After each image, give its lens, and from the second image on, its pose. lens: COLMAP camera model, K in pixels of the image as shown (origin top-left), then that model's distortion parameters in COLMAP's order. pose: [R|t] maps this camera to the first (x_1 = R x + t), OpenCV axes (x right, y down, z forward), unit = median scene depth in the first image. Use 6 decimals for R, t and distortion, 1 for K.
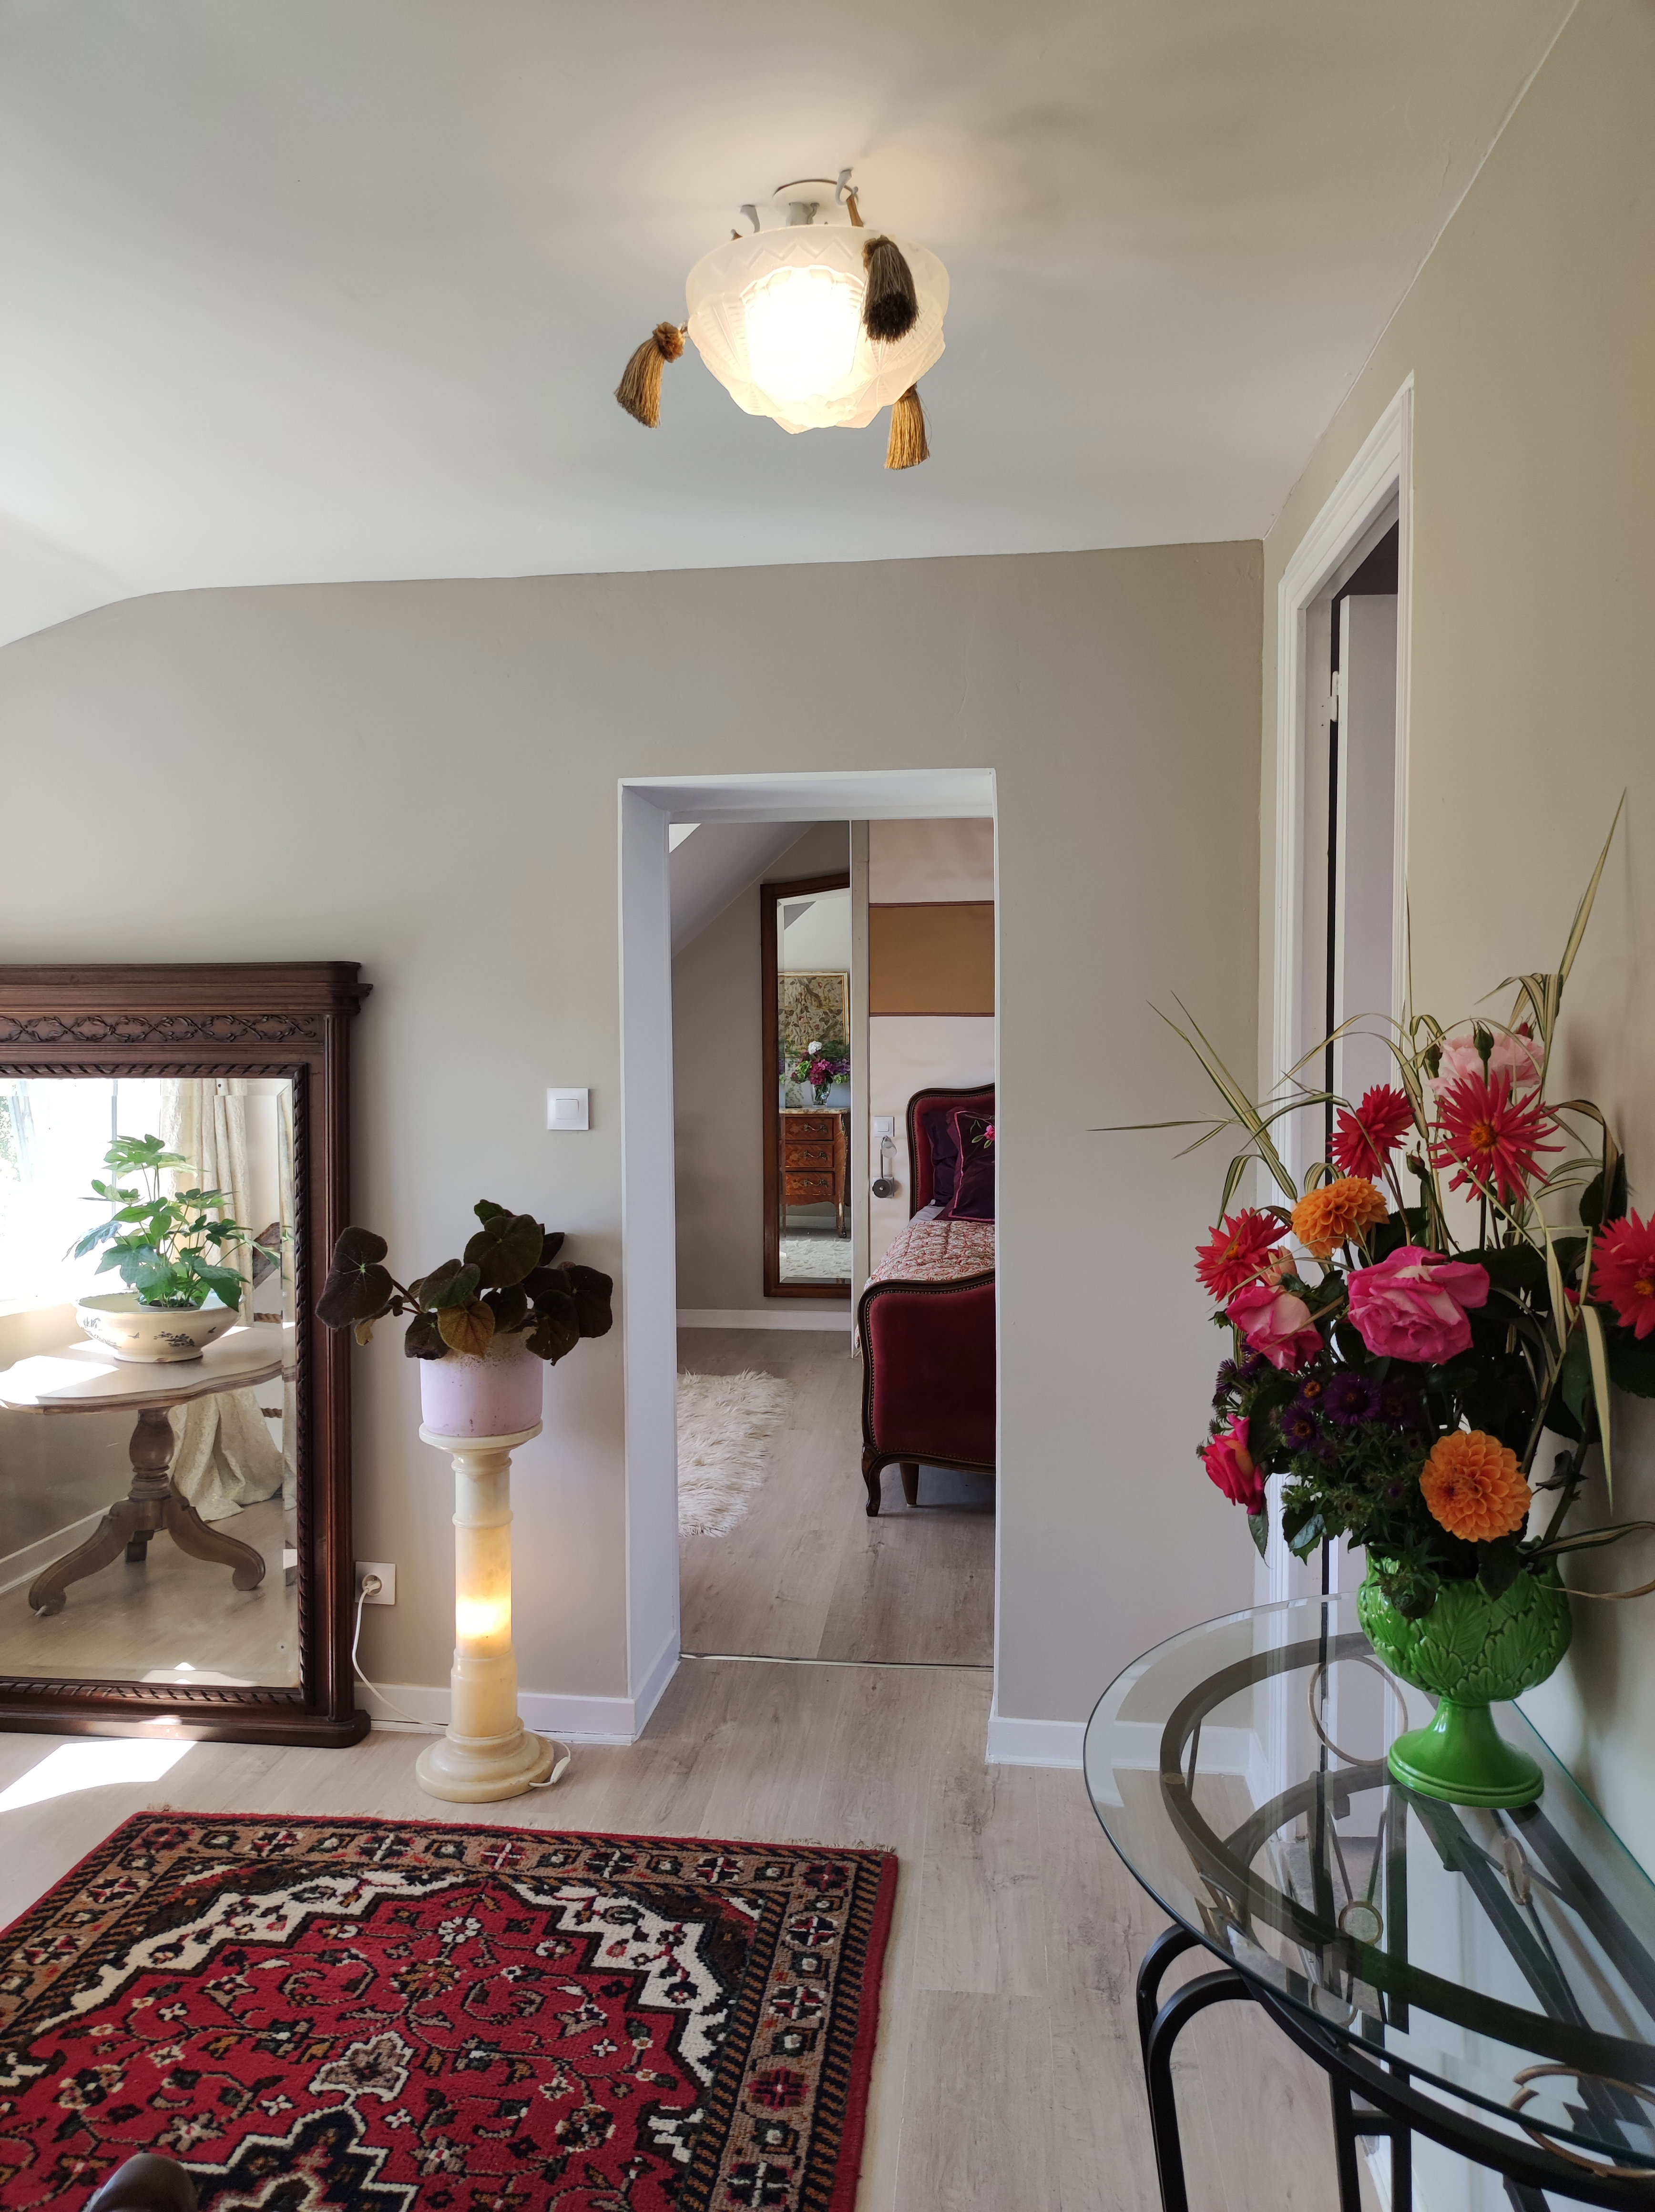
lens RADIAL K [[1621.4, 0, 809.1], [0, 1621.4, 1112.4], [0, 0, 1]] dist [0.024885, -0.010443]
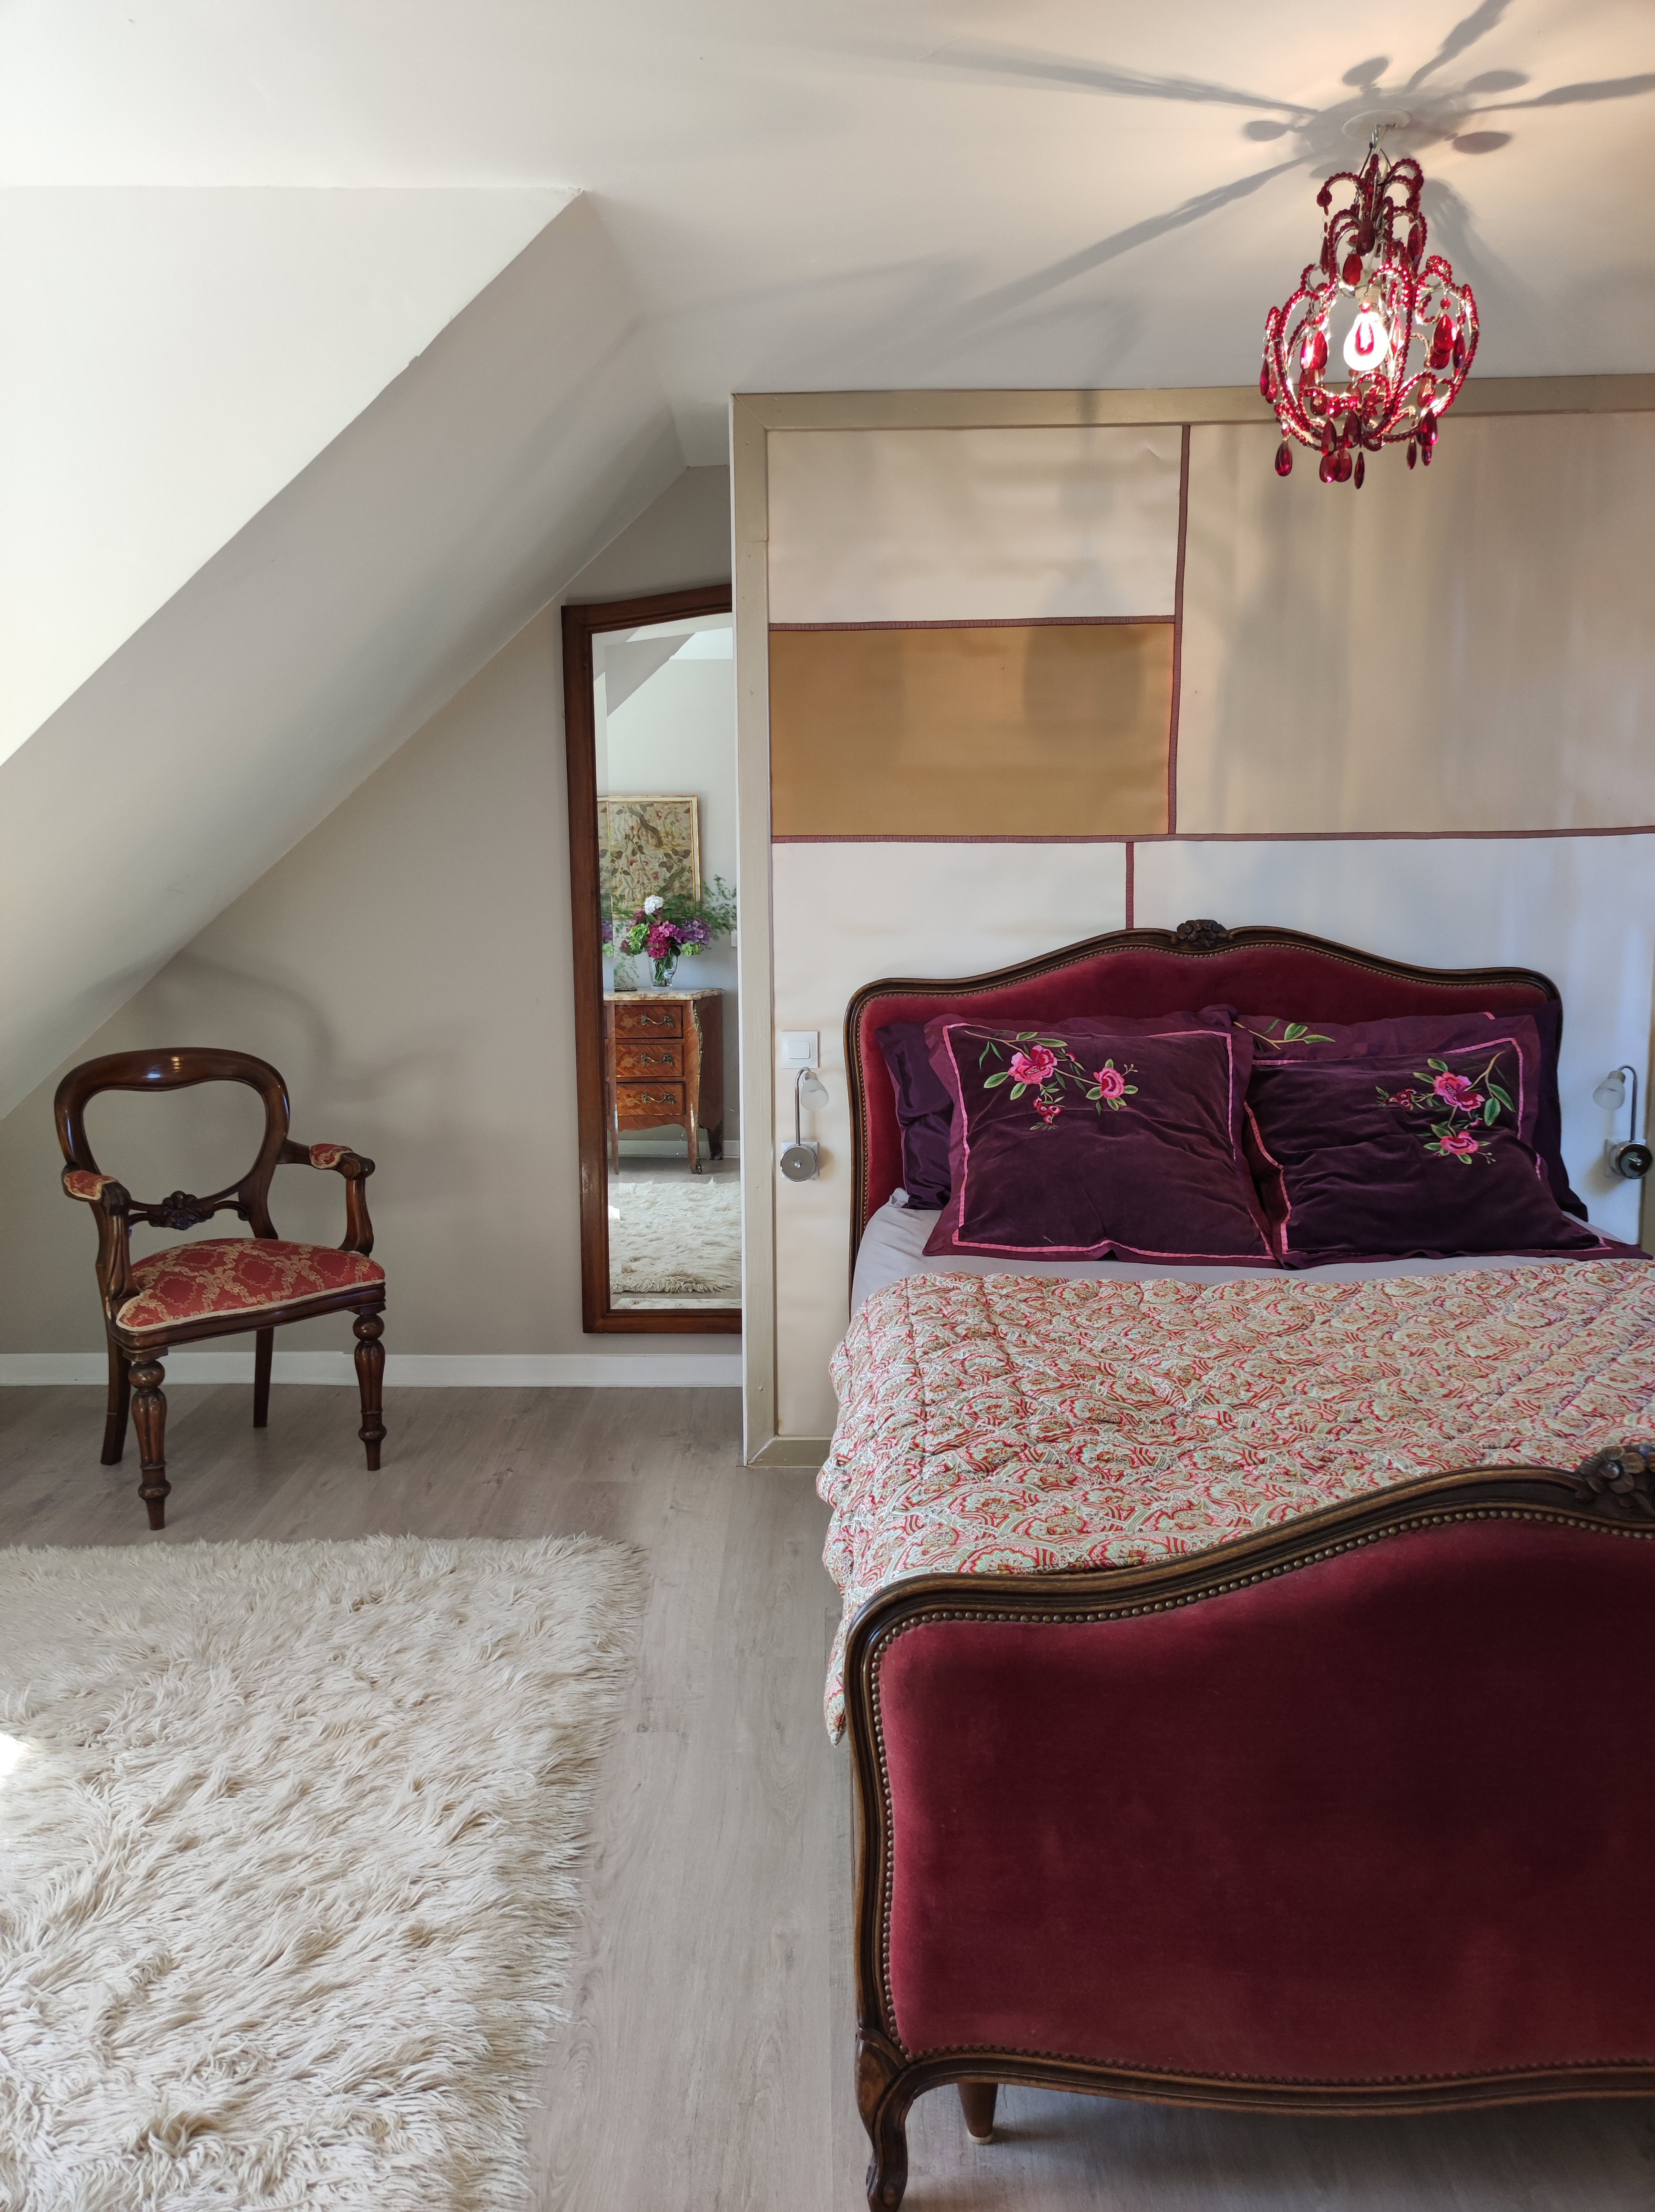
lens RADIAL K [[1621.4, 0, 816.2], [0, 1621.4, 1117.2], [0, 0, 1]] dist [0.024885, -0.010443]
pose [[0.993847, -0.015083, 0.109733, -0.016225], [0.005292, 0.996020, 0.088975, -0.033179], [-0.110638, -0.087846, 0.989971, 0.924222]]
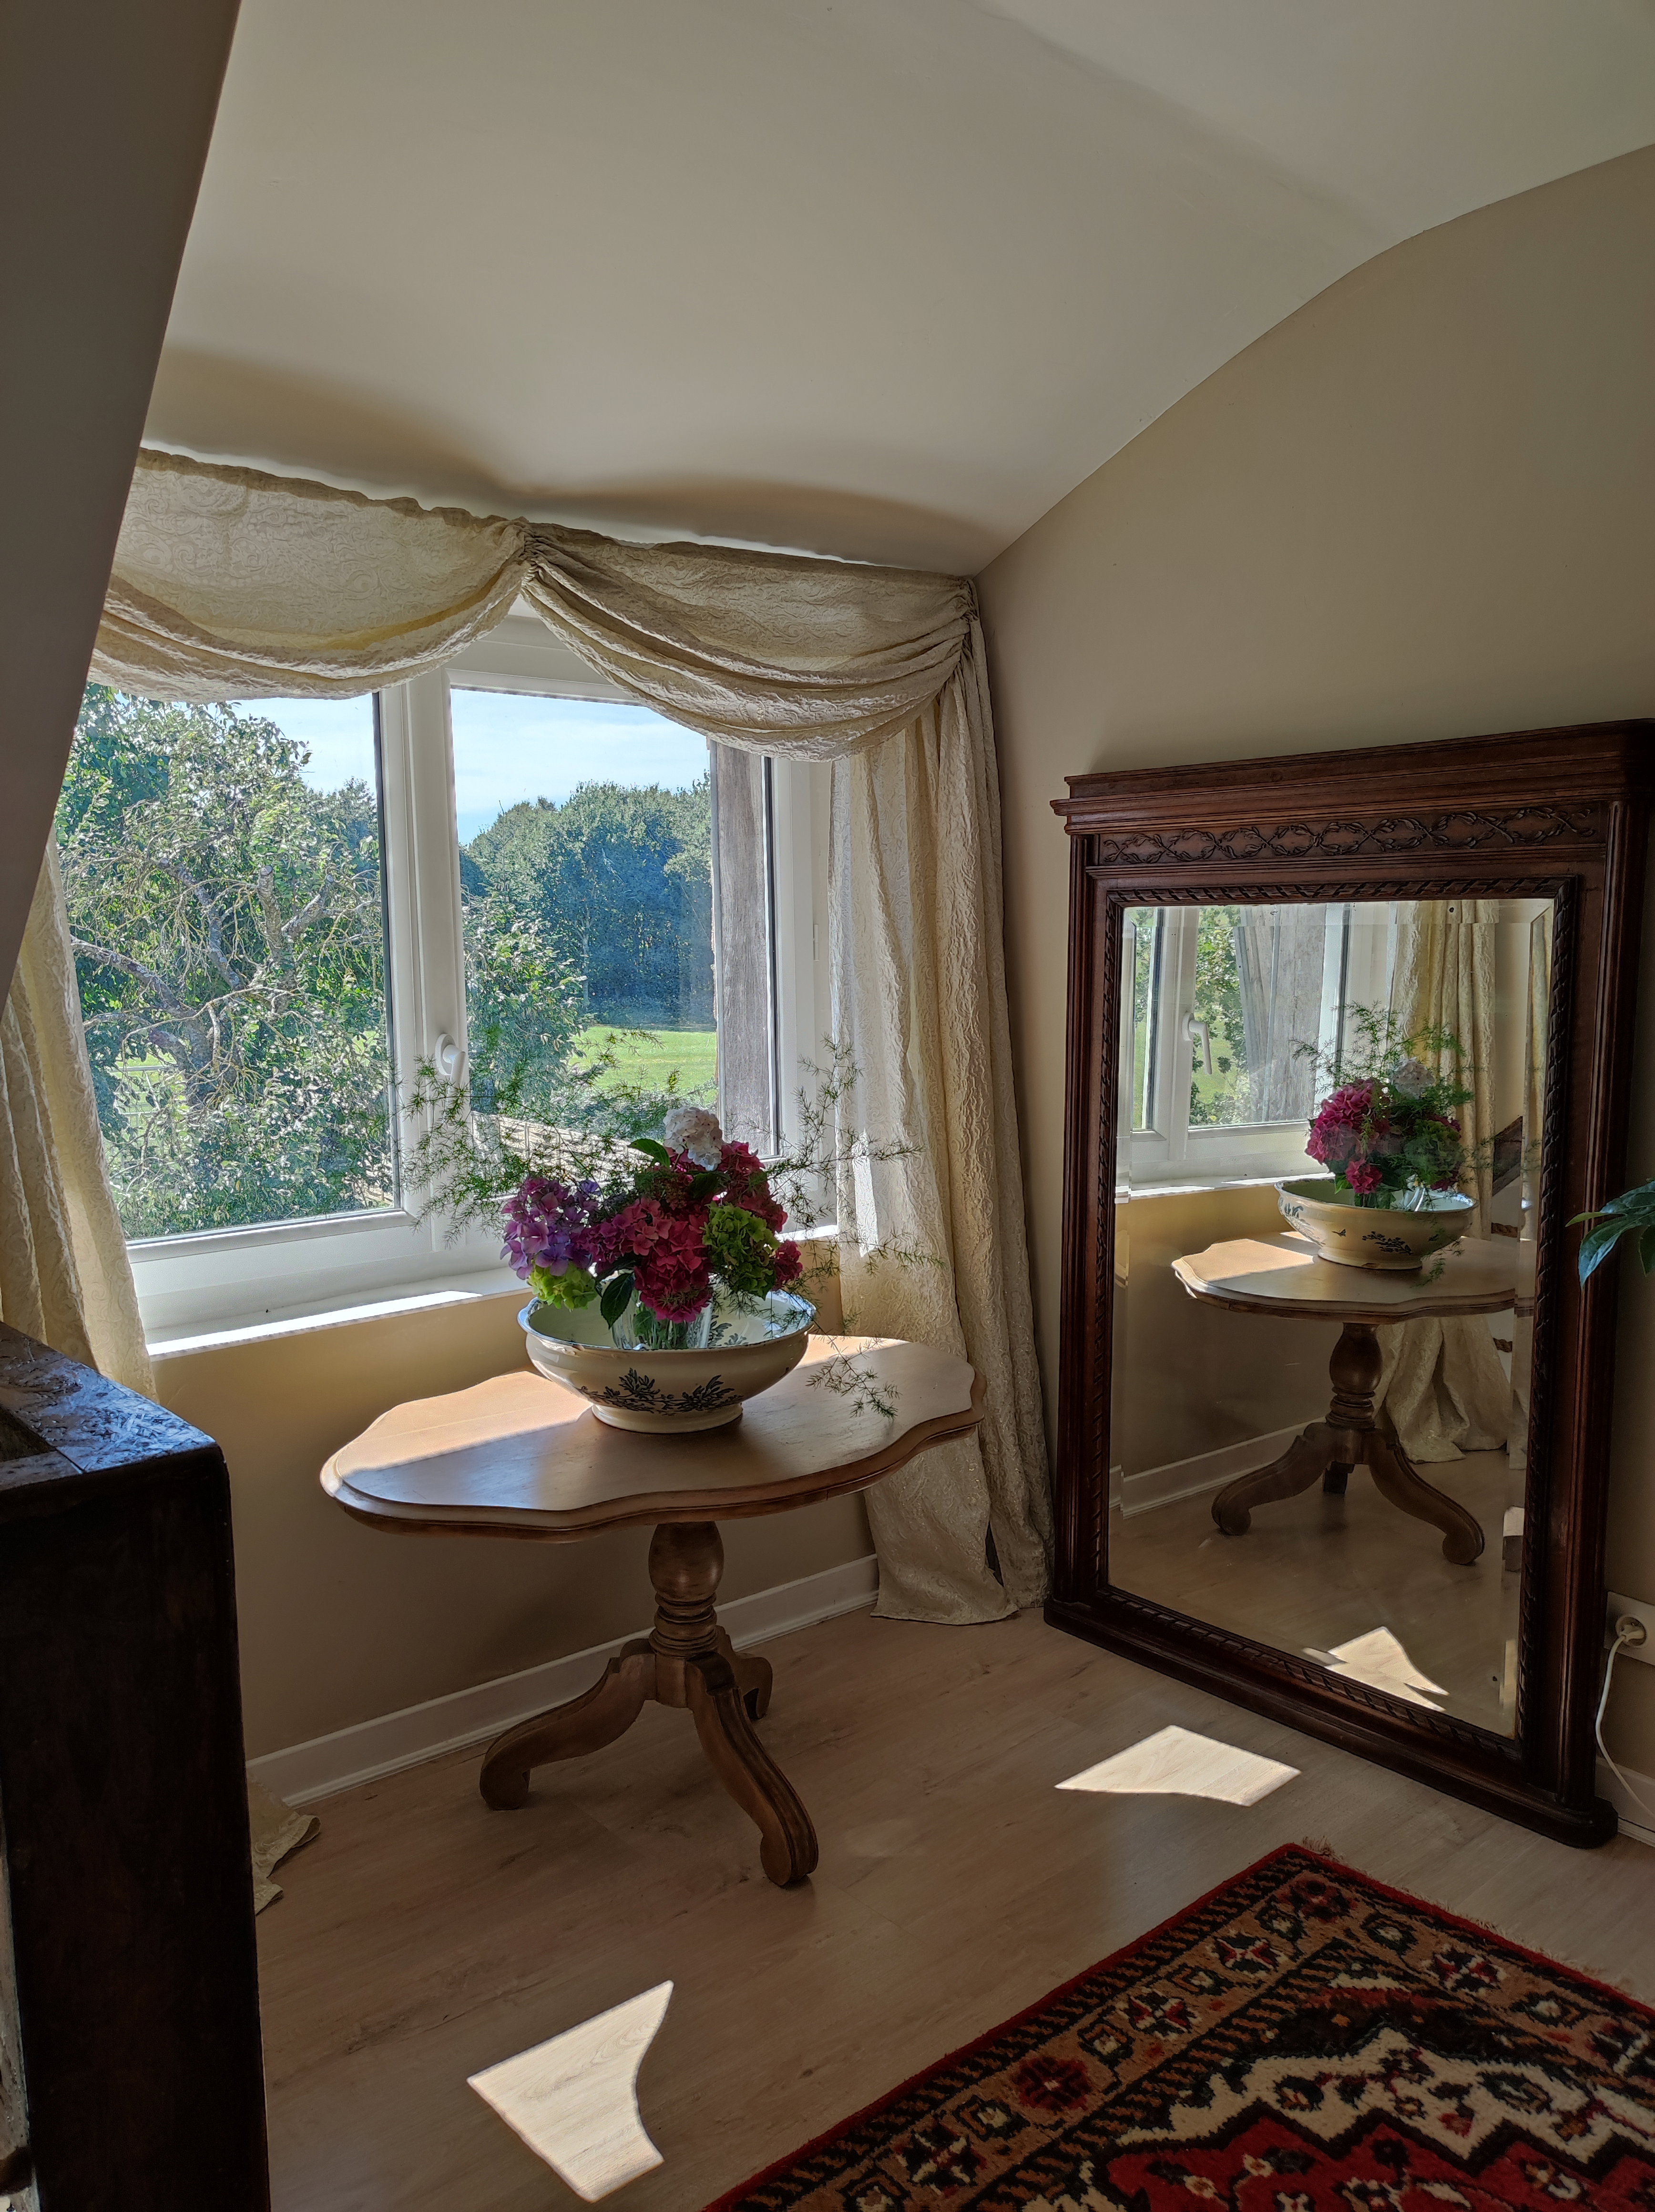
lens RADIAL K [[1621.4, 0, 830.2], [0, 1621.4, 1100.1], [0, 0, 1]] dist [0.024885, -0.010443]
pose [[0.745270, 0.069309, -0.663150, -0.076852], [-0.035331, 0.997290, 0.064525, 0.031479], [0.665826, -0.024658, 0.745700, 0.258387]]
